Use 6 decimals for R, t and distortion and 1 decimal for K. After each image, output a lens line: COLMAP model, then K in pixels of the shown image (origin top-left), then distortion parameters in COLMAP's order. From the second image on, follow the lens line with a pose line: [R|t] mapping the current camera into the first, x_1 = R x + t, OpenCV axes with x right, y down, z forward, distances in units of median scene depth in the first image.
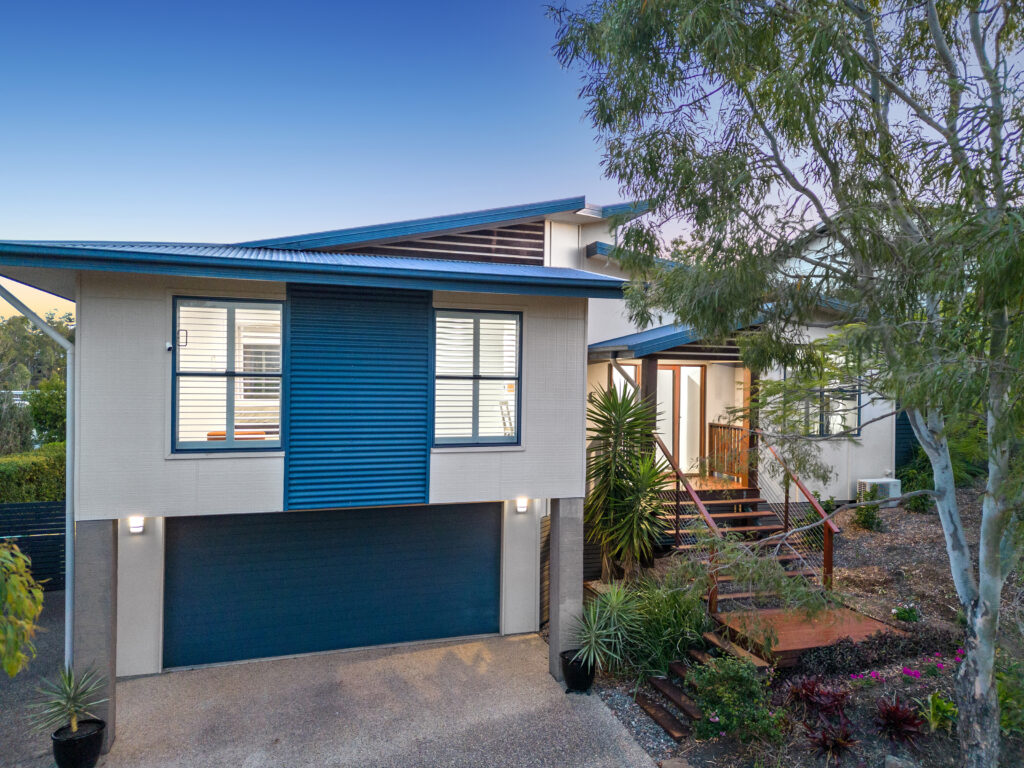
lens RADIAL K [[733.5, 0, 534.9], [0, 733.5, 382.5], [0, 0, 1]] dist [0.024384, -0.002784]
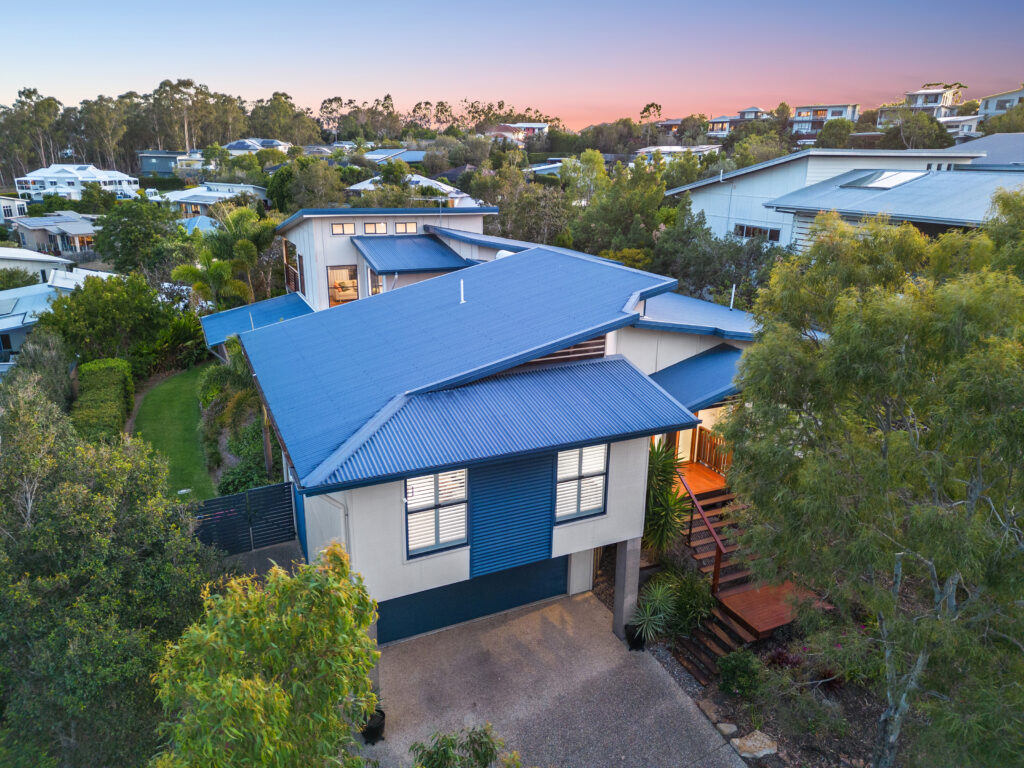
lens RADIAL K [[715.6, 0, 515.3], [0, 715.6, 370.2], [0, 0, 1]] dist [0.023370, -0.001070]
pose [[0.993533, -0.031782, 0.109008, -0.364989], [-0.000808, 0.958024, 0.286686, -0.635438], [-0.113543, -0.284920, 0.951803, -0.316041]]
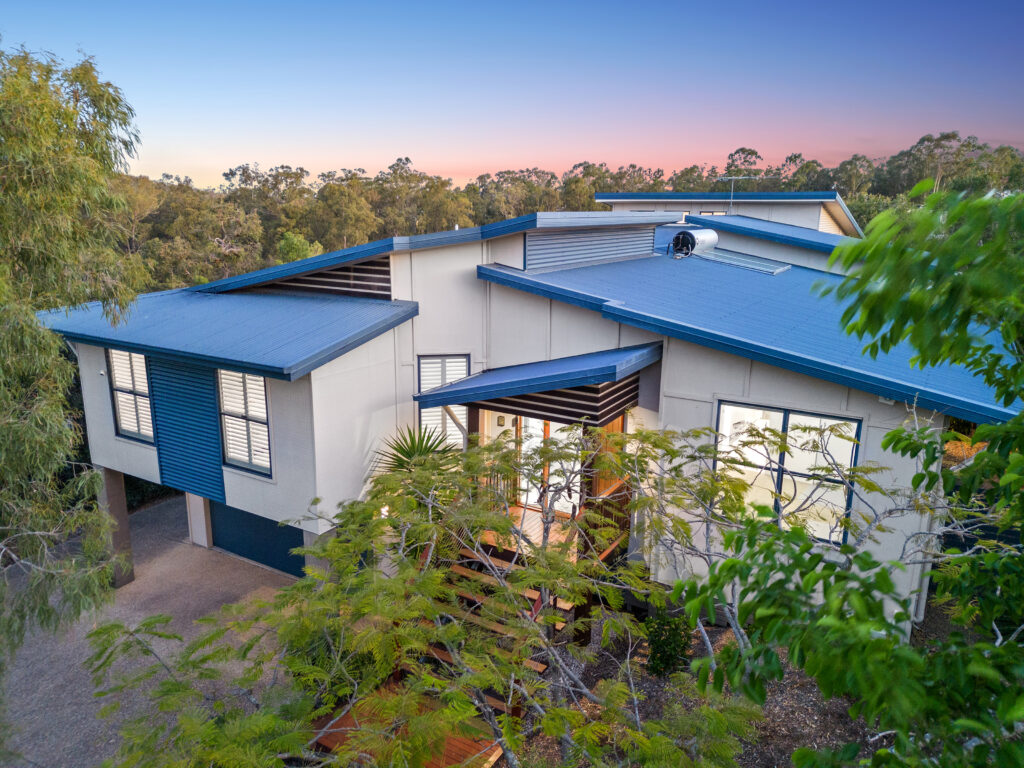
lens RADIAL K [[715.6, 0, 515.3], [0, 715.6, 370.2], [0, 0, 1]] dist [0.023370, -0.001070]
pose [[0.651906, 0.163101, -0.740552, 1.085991], [-0.005892, 0.977655, 0.210134, -0.337504], [0.758277, -0.132625, 0.638300, 0.587364]]
